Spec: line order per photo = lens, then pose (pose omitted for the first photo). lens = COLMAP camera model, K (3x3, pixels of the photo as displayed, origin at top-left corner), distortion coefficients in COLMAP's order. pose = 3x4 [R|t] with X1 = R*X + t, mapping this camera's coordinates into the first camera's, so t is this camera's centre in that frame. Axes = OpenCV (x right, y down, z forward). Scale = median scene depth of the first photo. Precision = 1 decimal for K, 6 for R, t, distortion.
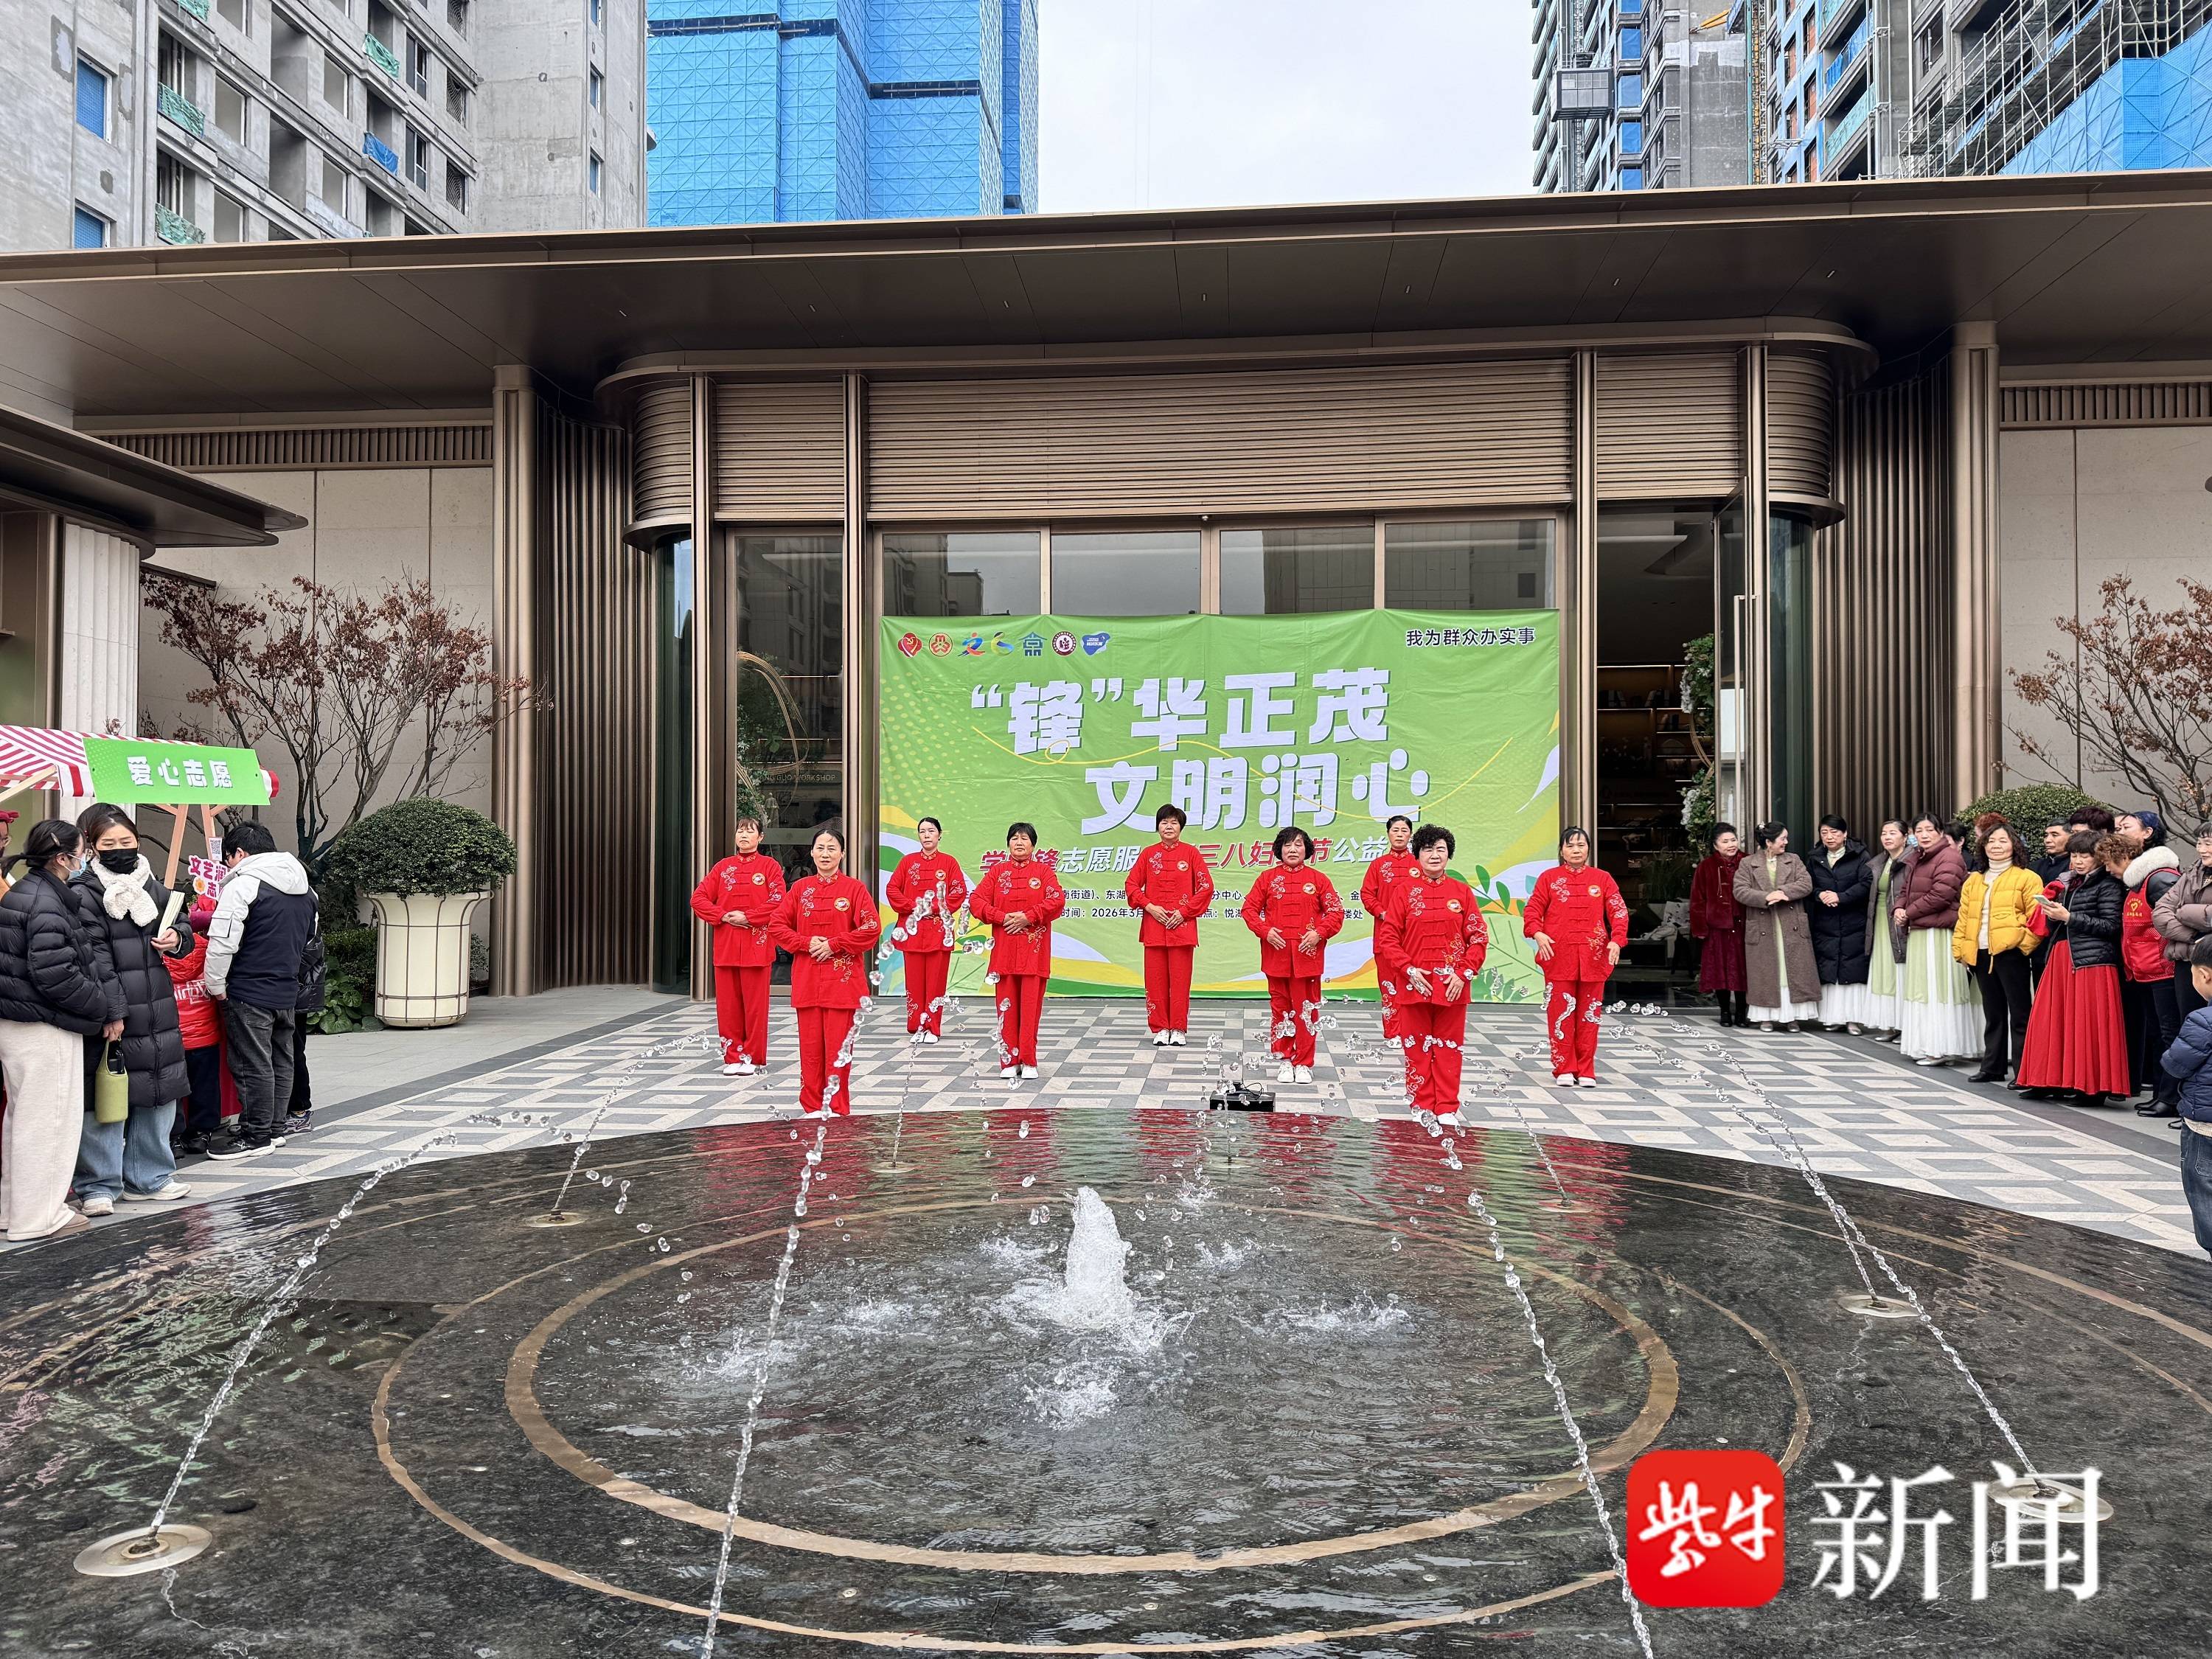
lens RADIAL K [[1562.8, 0, 1102.1], [0, 1562.8, 838.5], [0, 0, 1]] dist [0.056298, -0.056107]
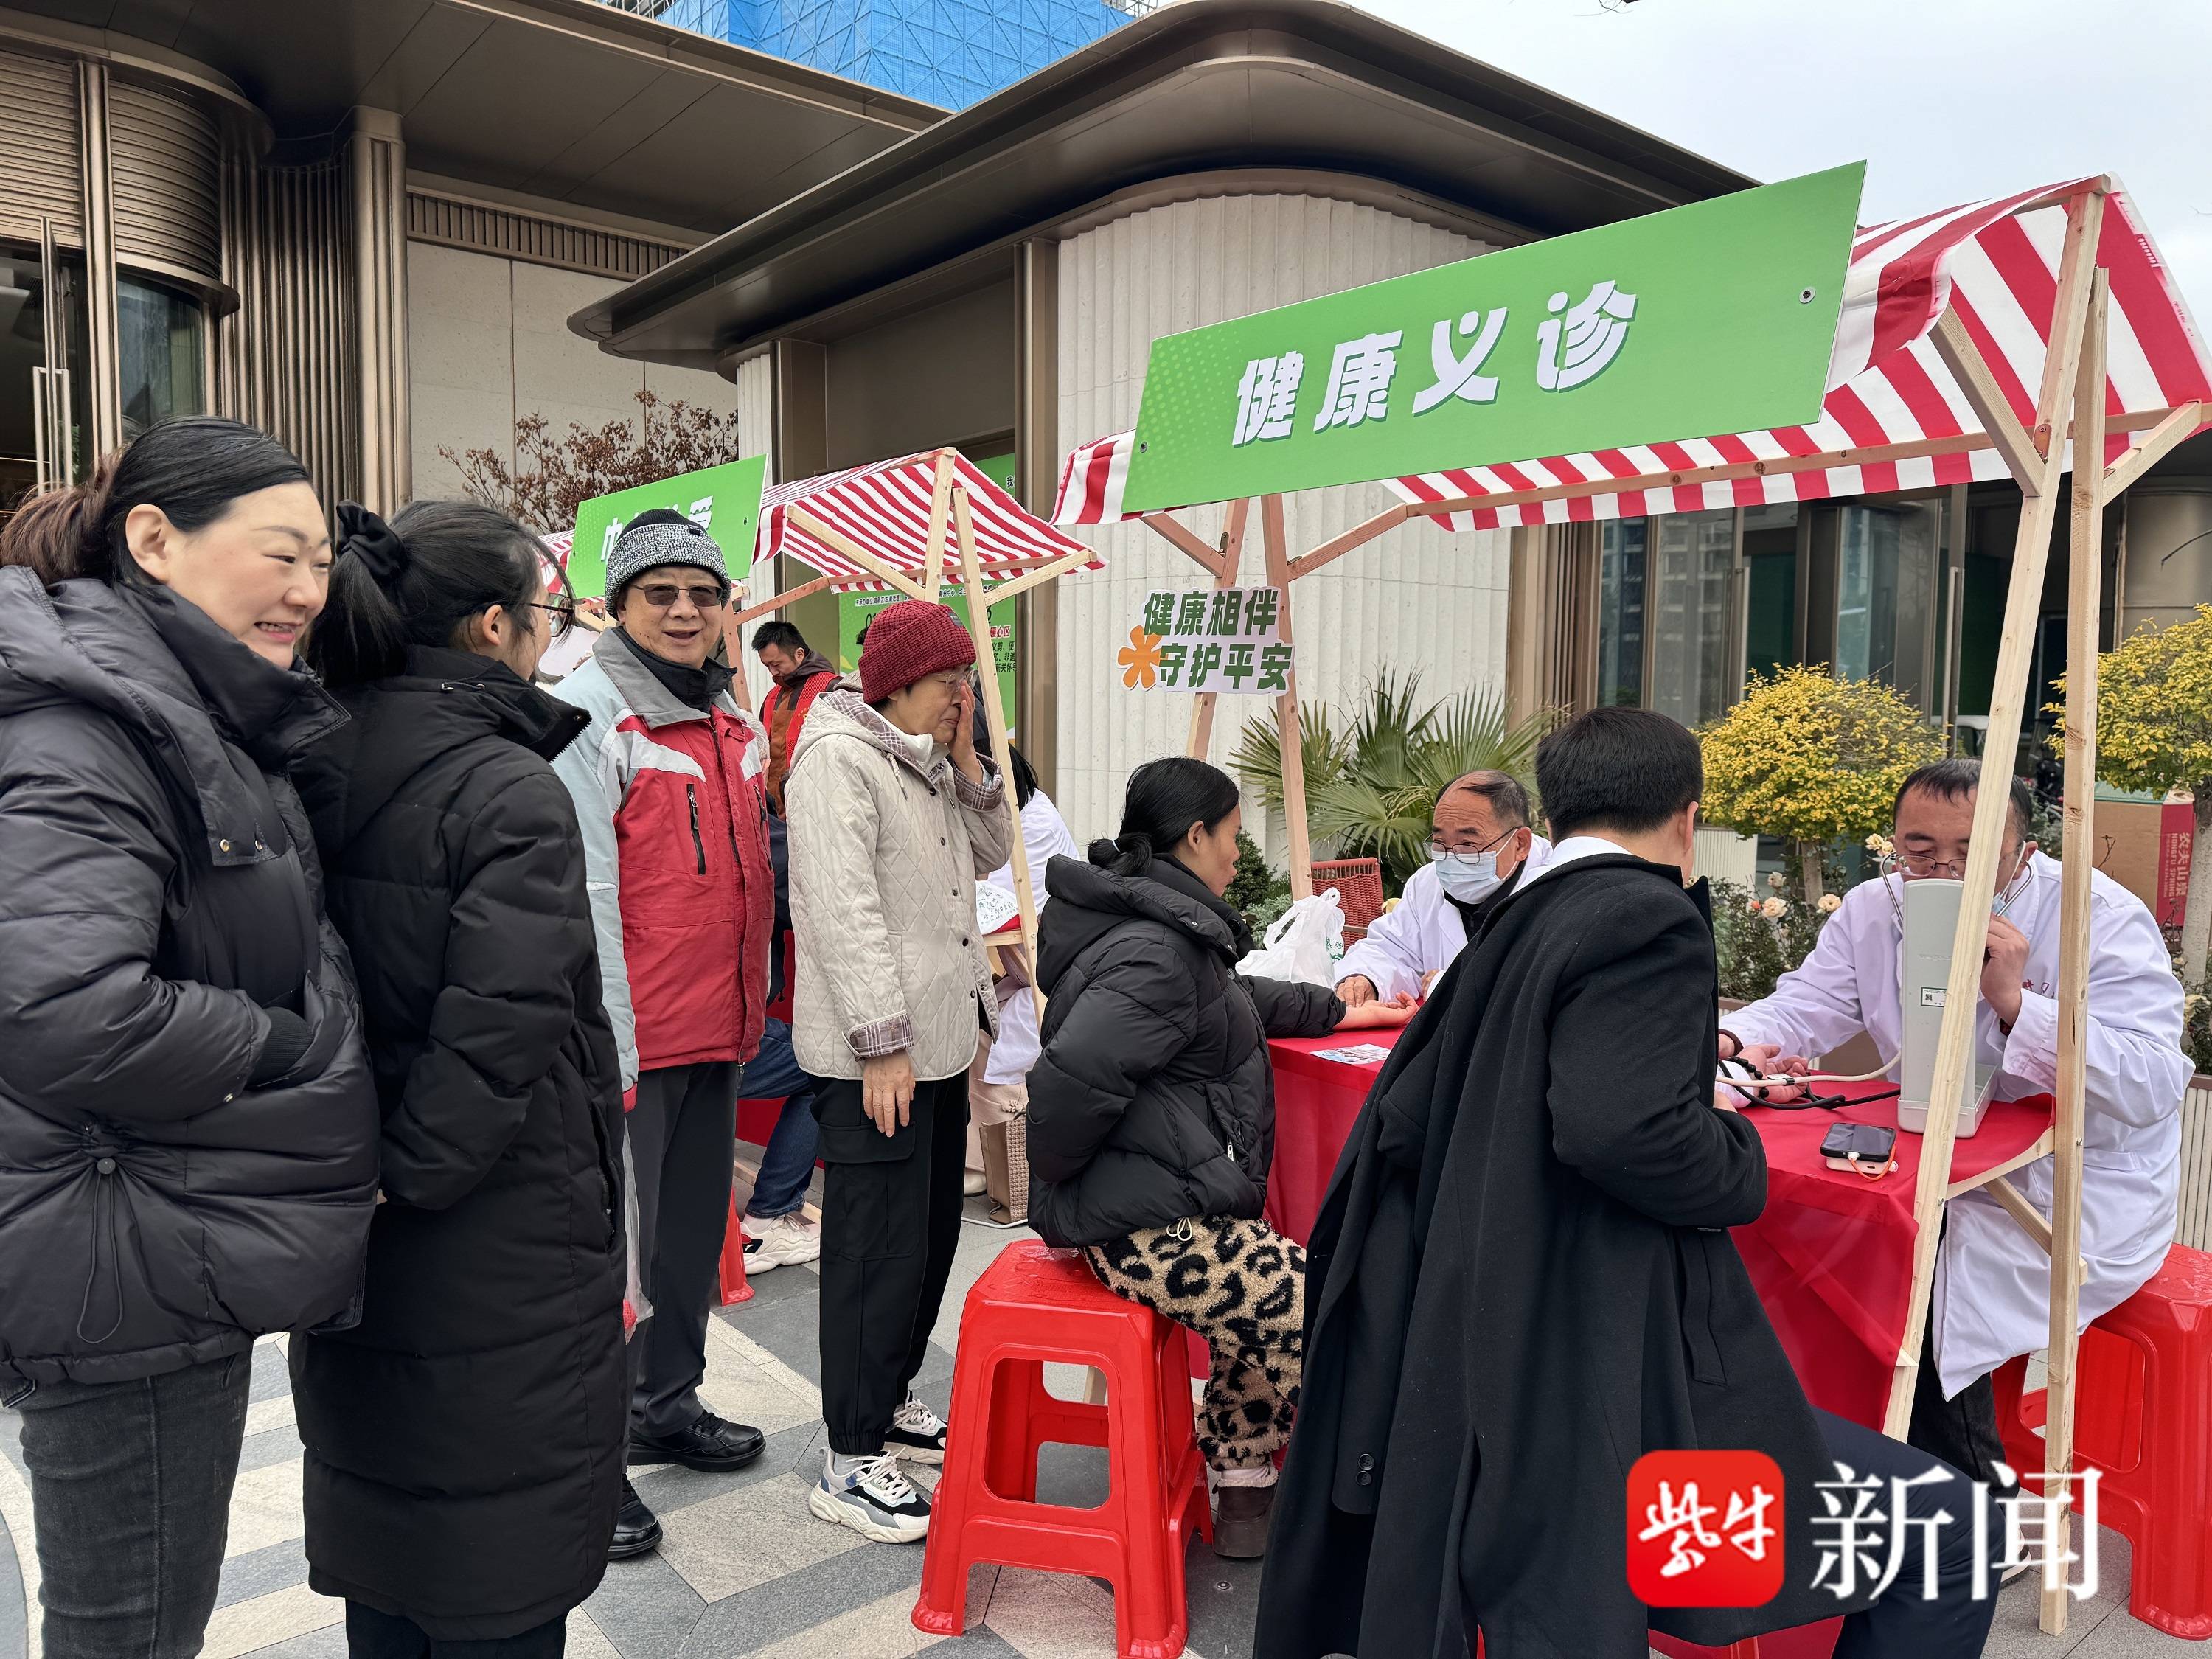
lens RADIAL K [[1562.8, 0, 1116.4], [0, 1562.8, 842.3], [0, 0, 1]] dist [0.056298, -0.056107]
pose [[0.718165, -0.049148, 0.694135, 0.194524], [-0.019047, 0.995741, 0.090209, 0.005603], [-0.695612, -0.078006, 0.714170, 0.011264]]
